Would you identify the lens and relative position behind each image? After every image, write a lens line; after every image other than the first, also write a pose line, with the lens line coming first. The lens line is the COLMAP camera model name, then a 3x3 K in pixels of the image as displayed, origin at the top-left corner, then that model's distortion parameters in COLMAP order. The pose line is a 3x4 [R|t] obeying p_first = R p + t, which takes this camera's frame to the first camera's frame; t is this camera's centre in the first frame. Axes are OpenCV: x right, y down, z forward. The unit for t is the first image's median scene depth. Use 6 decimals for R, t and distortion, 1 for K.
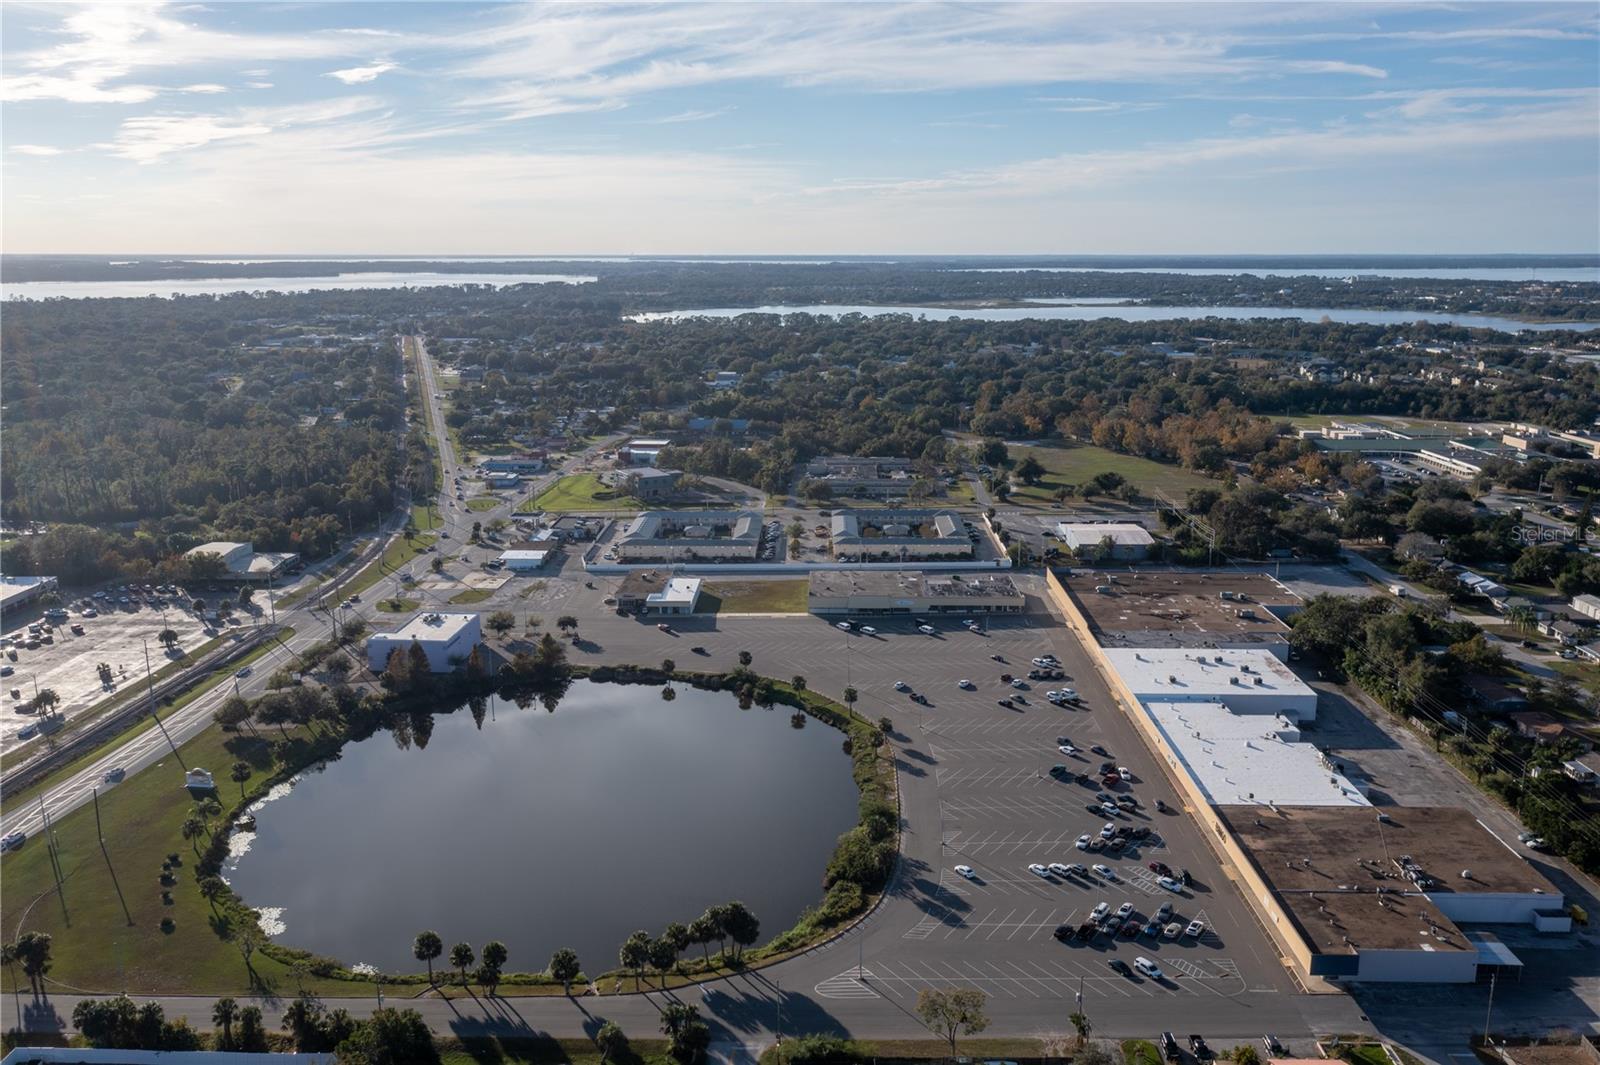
lens RADIAL K [[1291.8, 0, 788.5], [0, 1291.8, 538.6], [0, 0, 1]] dist [0.002043, 0.007022]
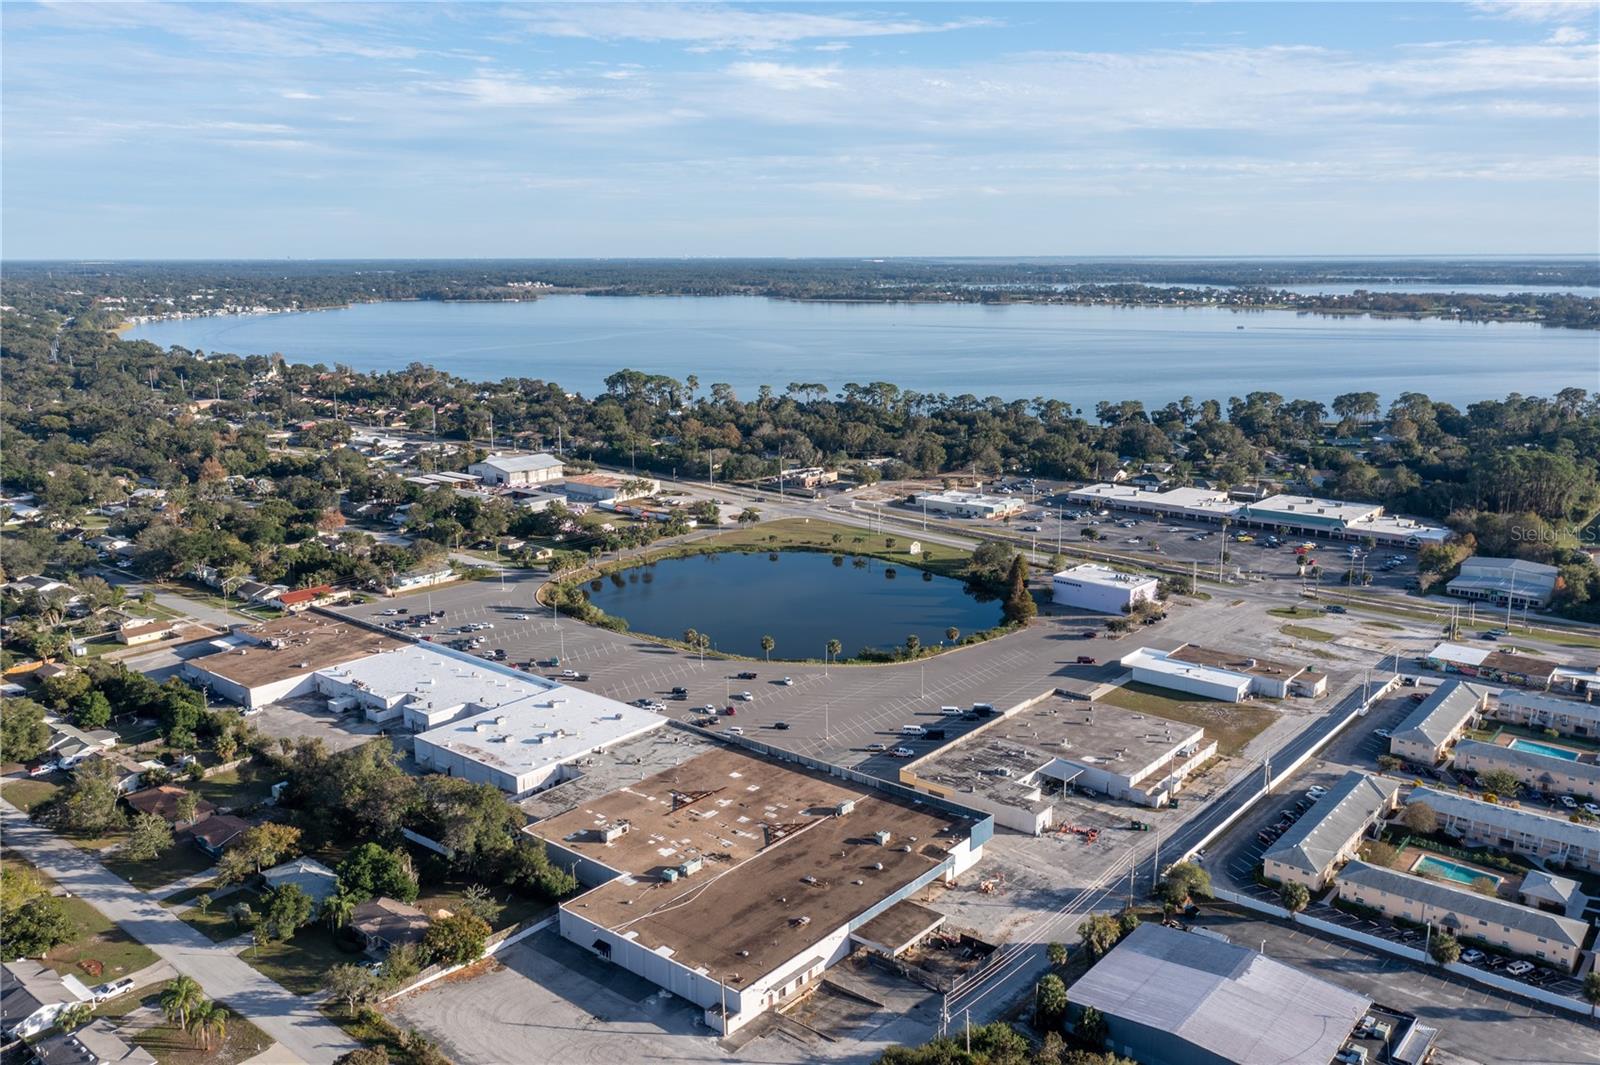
lens RADIAL K [[1291.8, 0, 821.4], [0, 1291.8, 563.3], [0, 0, 1]] dist [0.002043, 0.007022]
pose [[-0.605174, 0.185223, -0.774246, 0.885792], [-0.173511, 0.918488, 0.355351, -0.355843], [0.776955, 0.349390, -0.523707, 1.601769]]
